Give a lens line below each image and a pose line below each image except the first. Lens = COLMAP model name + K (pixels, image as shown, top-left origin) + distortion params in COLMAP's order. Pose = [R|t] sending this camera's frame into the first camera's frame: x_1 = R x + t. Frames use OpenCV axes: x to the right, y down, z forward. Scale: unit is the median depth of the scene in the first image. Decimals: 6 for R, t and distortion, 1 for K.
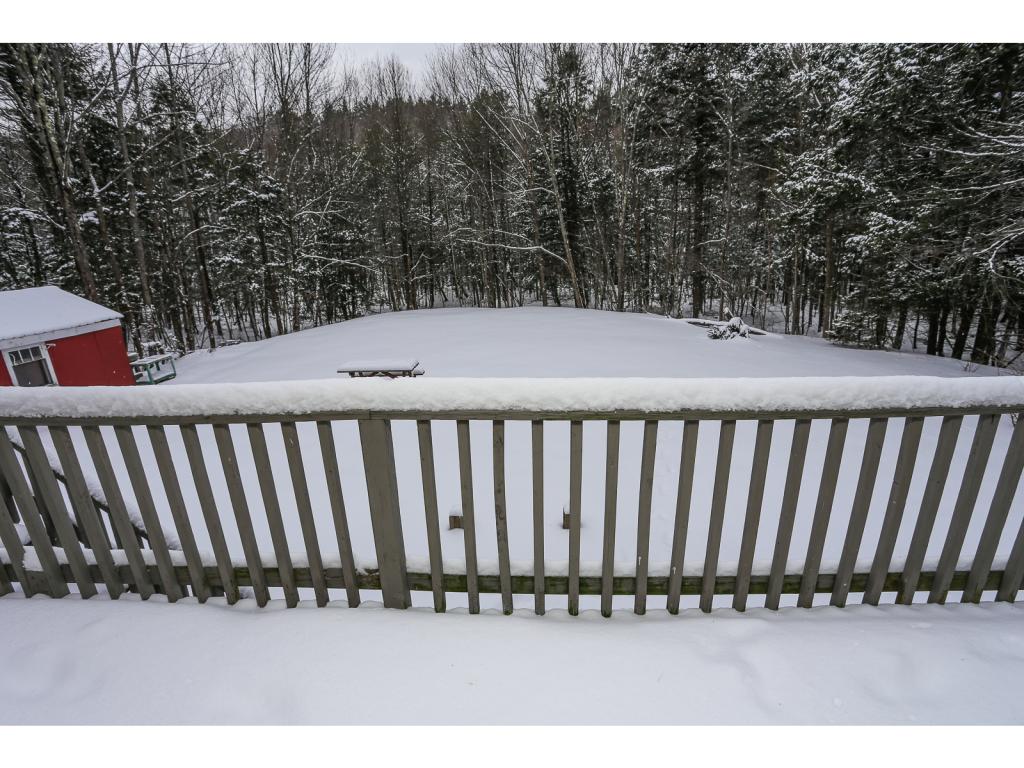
lens RADIAL K [[497.3, 0, 509.5], [0, 497.3, 383.3], [0, 0, 1]] dist [-0.074533, 0.030818]
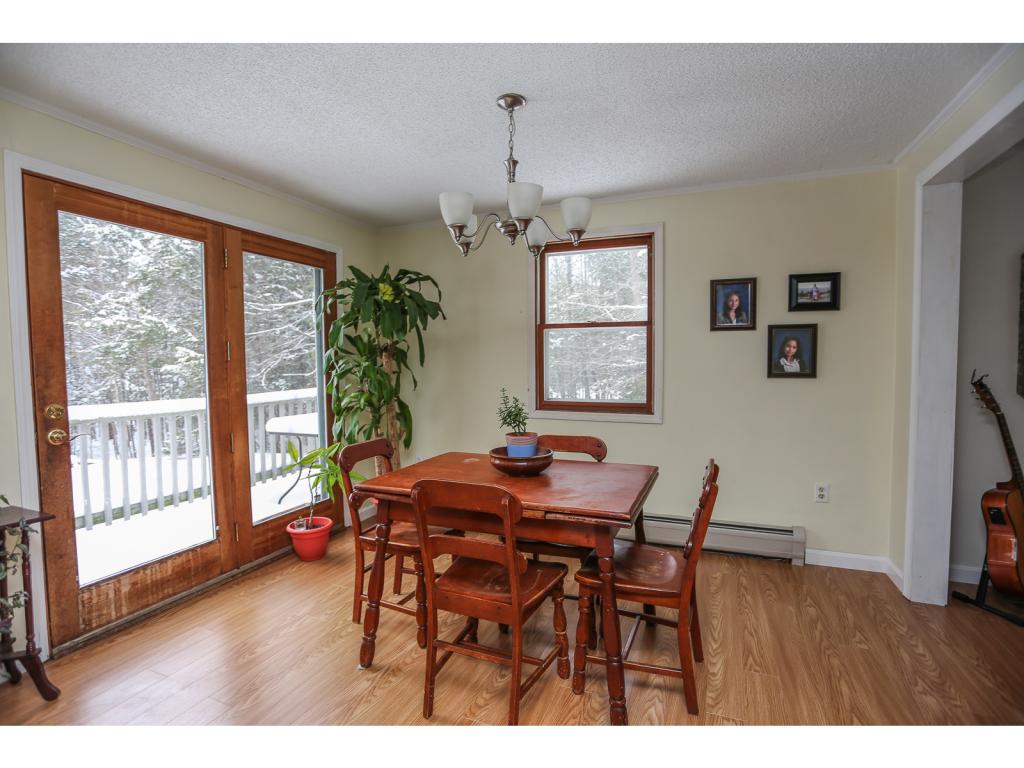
lens RADIAL K [[497.3, 0, 509.5], [0, 497.3, 383.3], [0, 0, 1]] dist [-0.074533, 0.030818]
pose [[0.349511, -0.021106, 0.936694, -0.106080], [0.270385, 0.959483, -0.079270, 0.057265], [-0.897070, 0.280974, 0.341057, -0.154525]]
